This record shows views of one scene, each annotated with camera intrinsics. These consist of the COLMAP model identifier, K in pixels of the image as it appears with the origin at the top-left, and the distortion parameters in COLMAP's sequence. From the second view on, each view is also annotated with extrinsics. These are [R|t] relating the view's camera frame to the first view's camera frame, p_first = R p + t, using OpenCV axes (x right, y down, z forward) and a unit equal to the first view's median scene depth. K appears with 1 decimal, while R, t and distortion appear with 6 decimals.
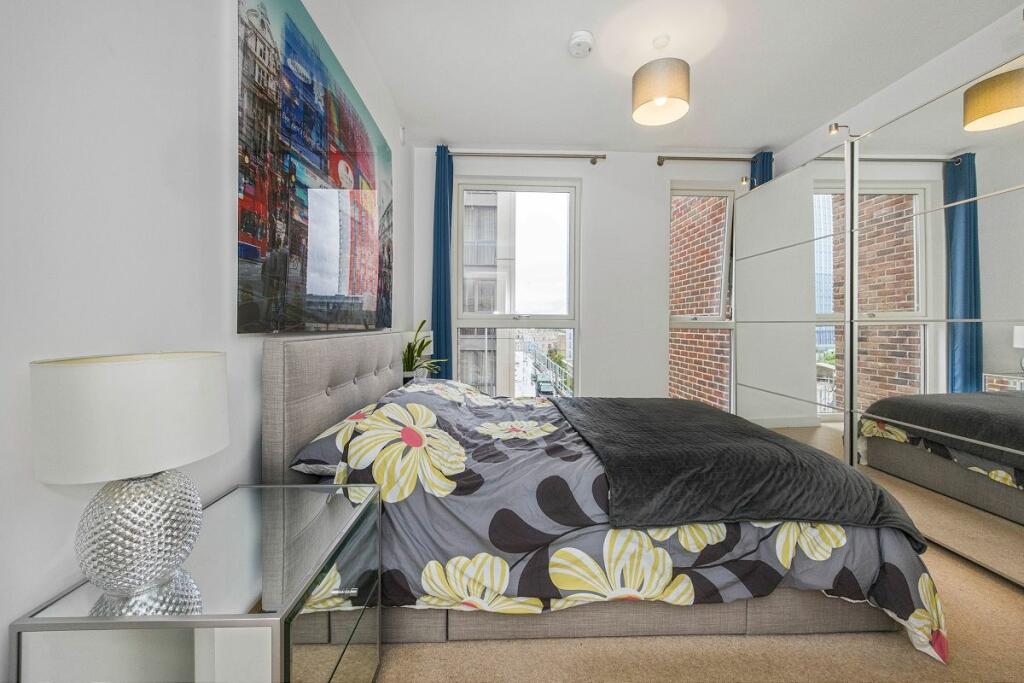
lens RADIAL K [[406.0, 0, 512.8], [0, 406.0, 332.6], [0, 0, 1]] dist [0.003892, -0.000624]
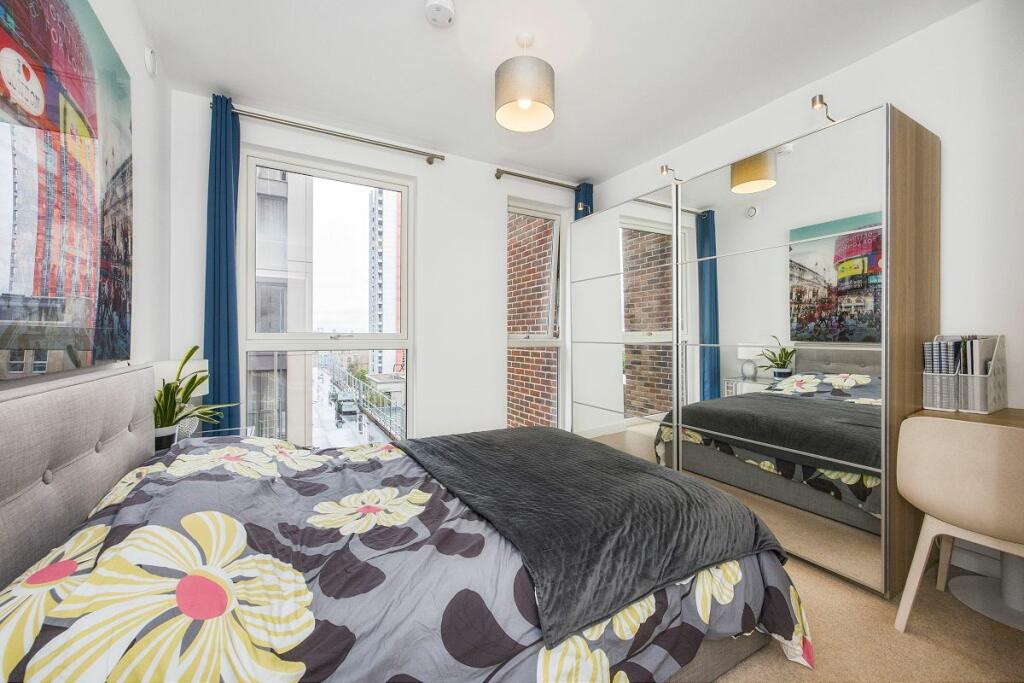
lens RADIAL K [[406.0, 0, 512.0], [0, 406.0, 335.9], [0, 0, 1]] dist [0.003892, -0.000624]
pose [[0.886349, -0.004208, 0.462999, -0.081887], [0.011928, 0.999834, -0.013747, -0.038446], [-0.462864, 0.017708, 0.886252, 0.208659]]
